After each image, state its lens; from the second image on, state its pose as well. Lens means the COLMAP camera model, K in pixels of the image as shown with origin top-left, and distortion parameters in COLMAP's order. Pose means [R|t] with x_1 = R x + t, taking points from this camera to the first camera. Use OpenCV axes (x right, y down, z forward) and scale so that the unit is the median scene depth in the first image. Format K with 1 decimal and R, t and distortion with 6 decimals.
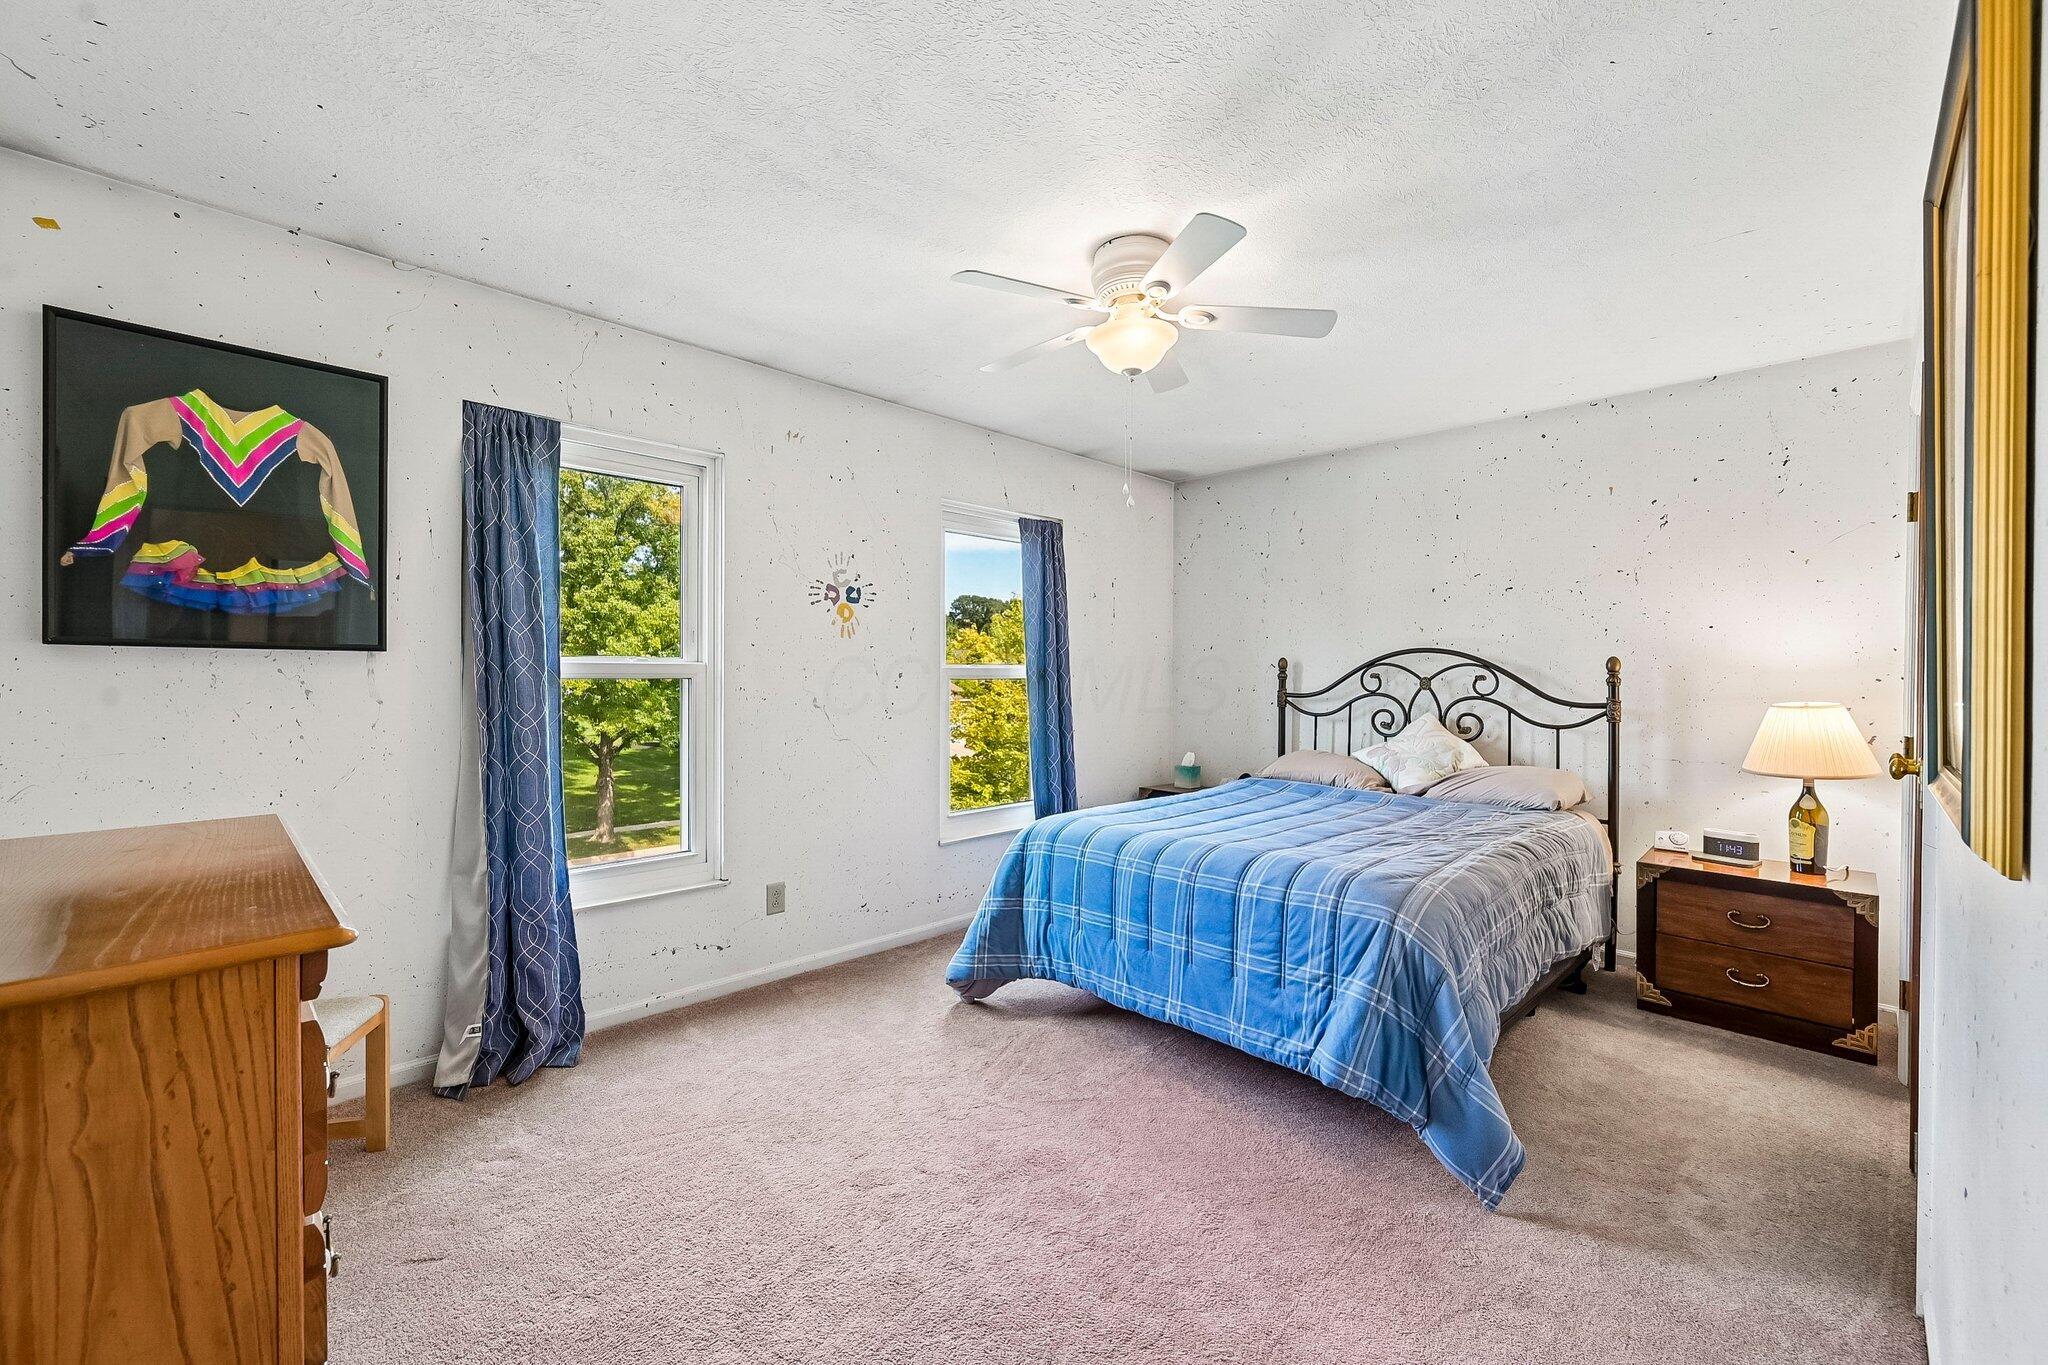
lens RADIAL K [[815.9, 0, 1016.0], [0, 815.9, 665.4], [0, 0, 1]] dist [0.002037, 0.000767]
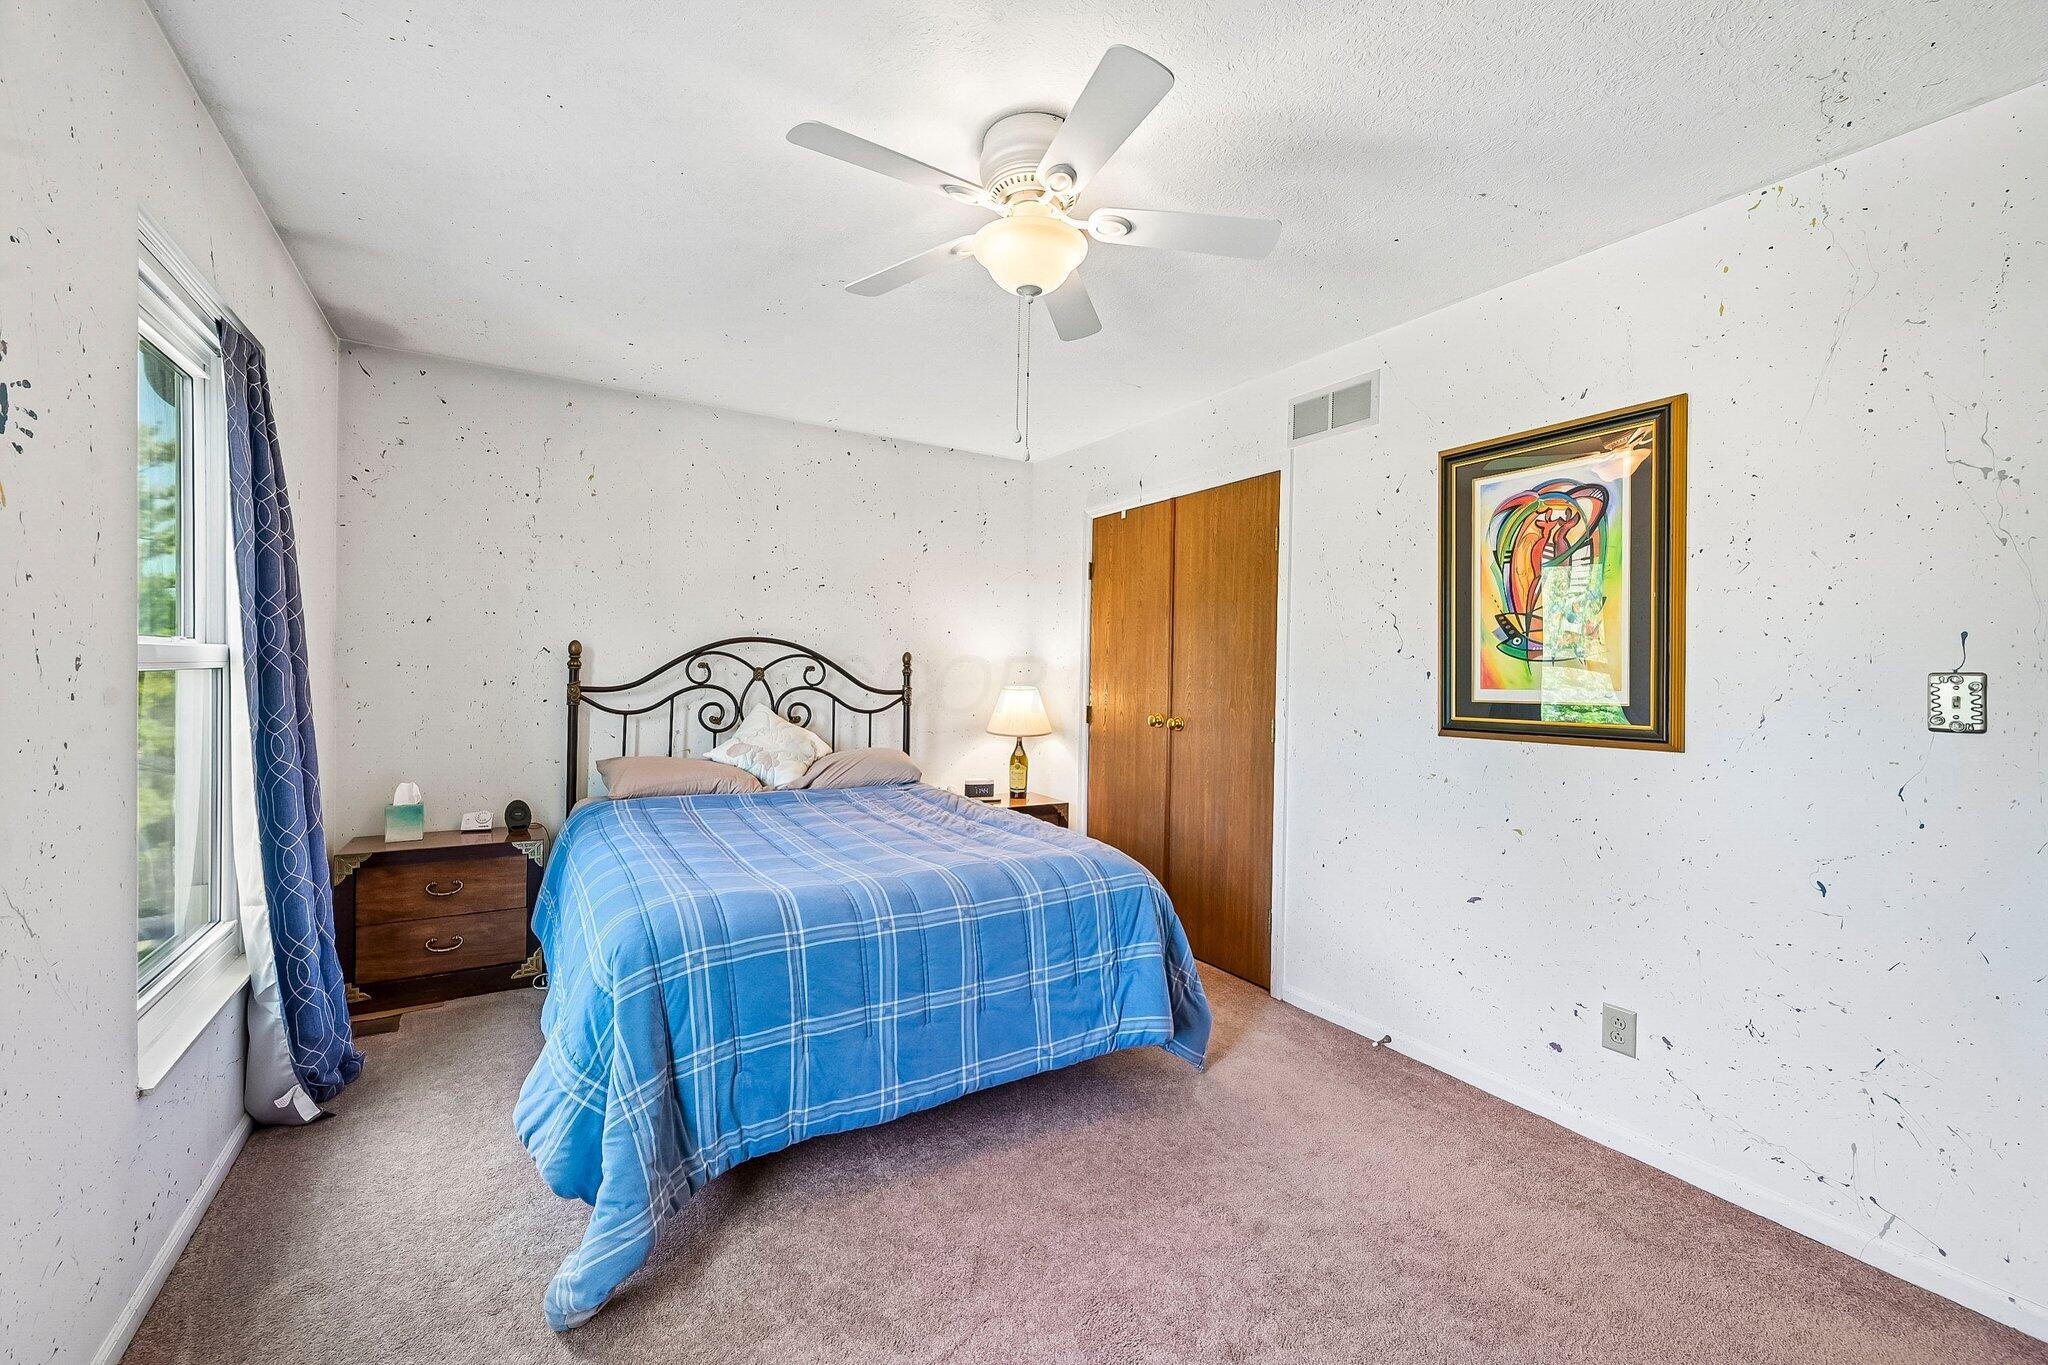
lens RADIAL K [[815.9, 0, 1022.8], [0, 815.9, 671.5], [0, 0, 1]] dist [0.002037, 0.000767]
pose [[0.201742, -0.005318, 0.979424, -0.432527], [-0.027084, 0.999573, 0.011006, 0.000056], [-0.979064, -0.028747, 0.201512, 0.565263]]
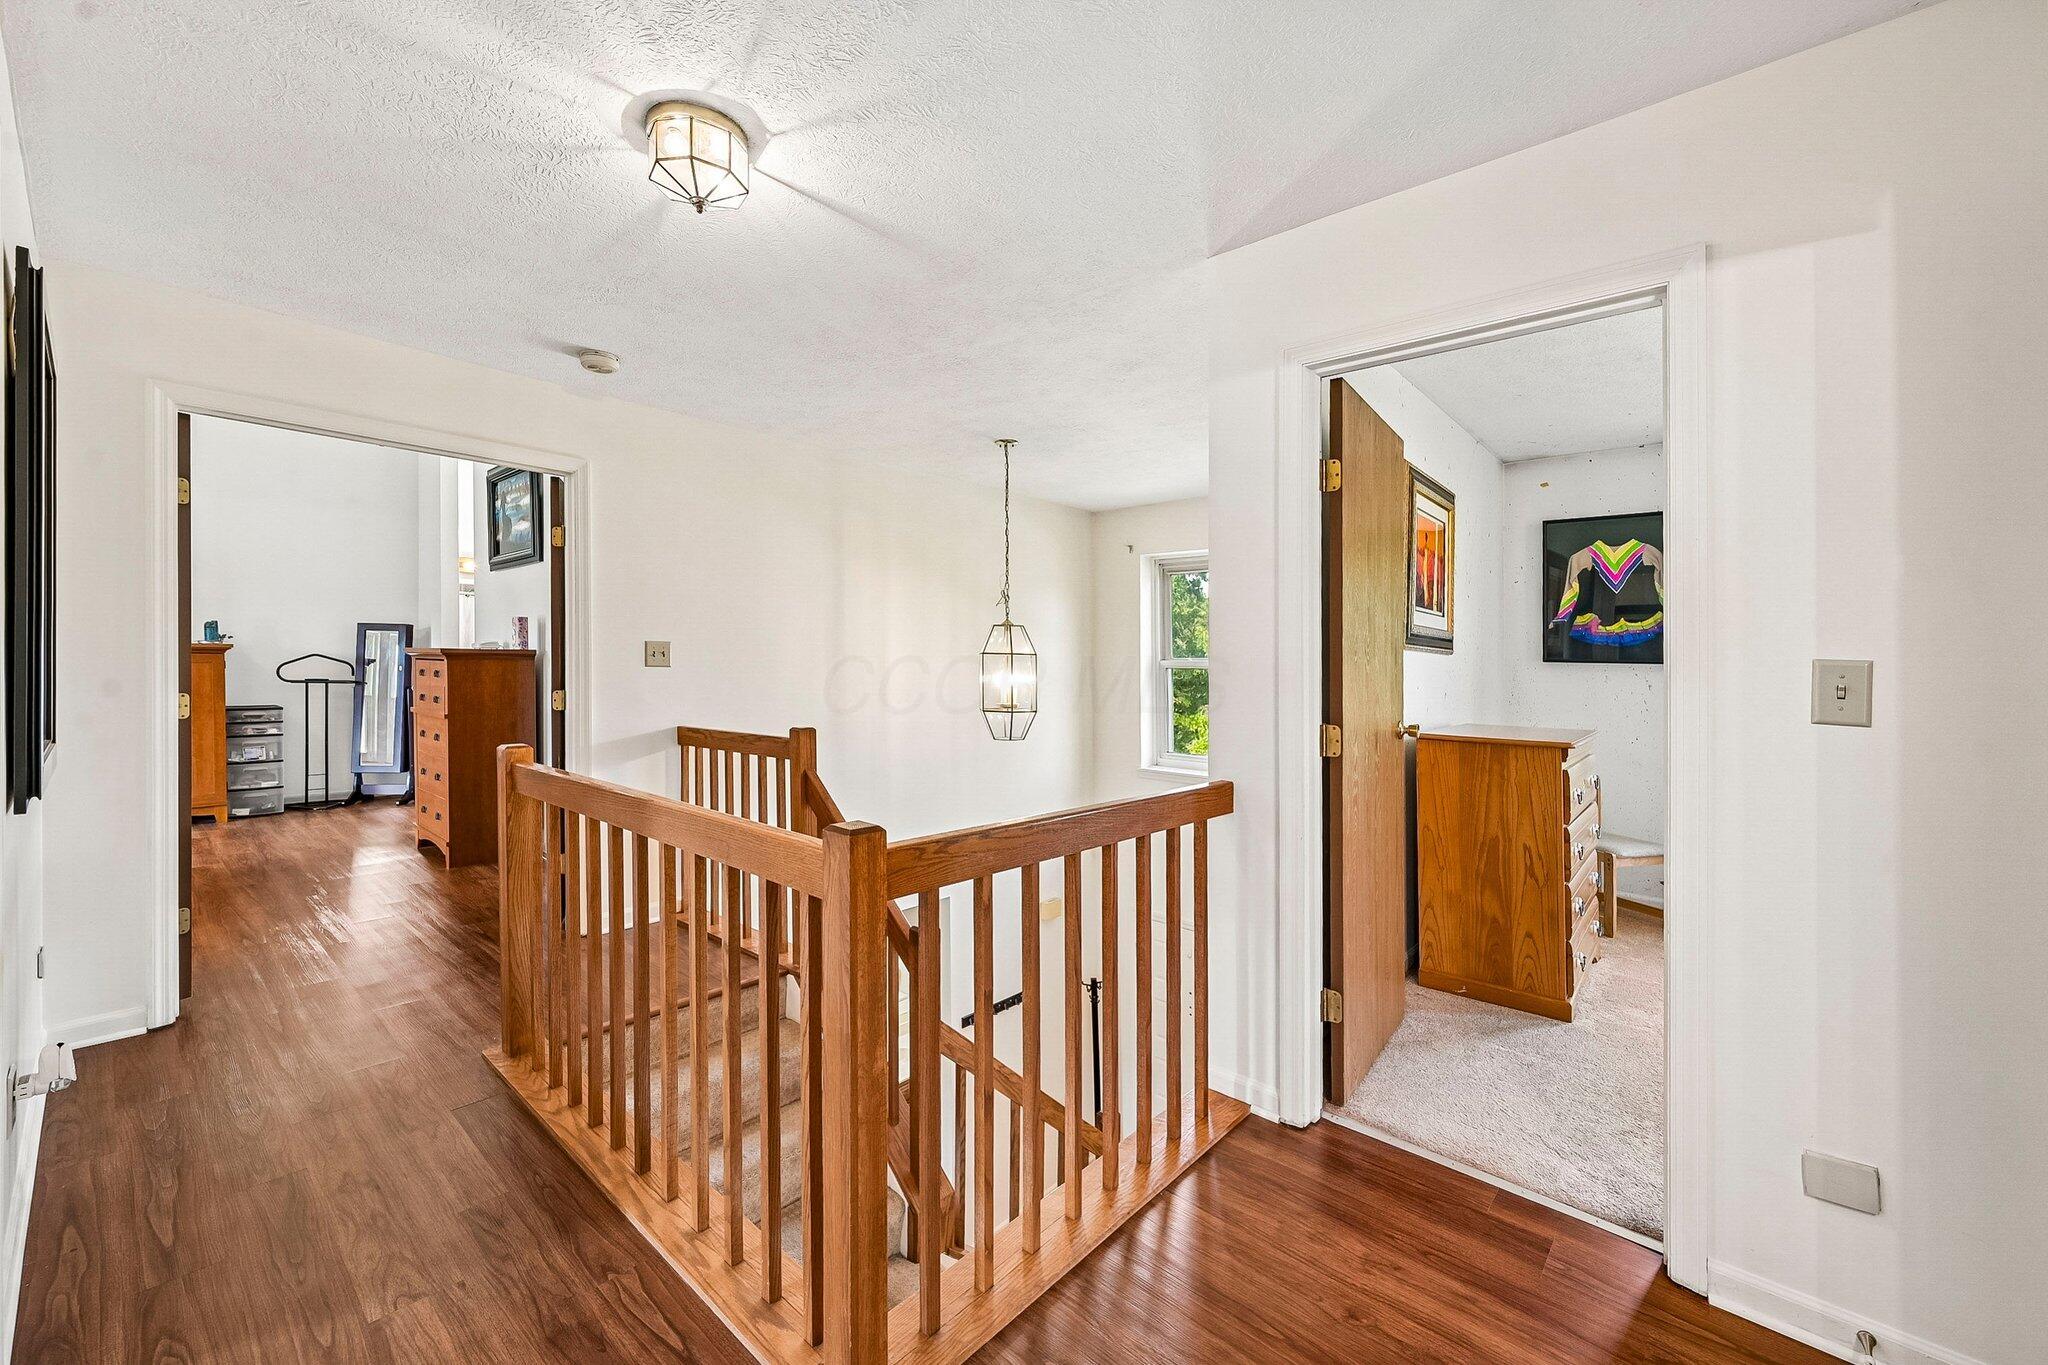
lens RADIAL K [[815.9, 0, 1023.7], [0, 815.9, 675.9], [0, 0, 1]] dist [0.002037, 0.000767]
pose [[0.088002, 0.012373, -0.996043, 0.577870], [-0.011545, 0.999868, 0.011400, 0.002335], [0.996053, 0.010496, 0.088133, -0.391270]]
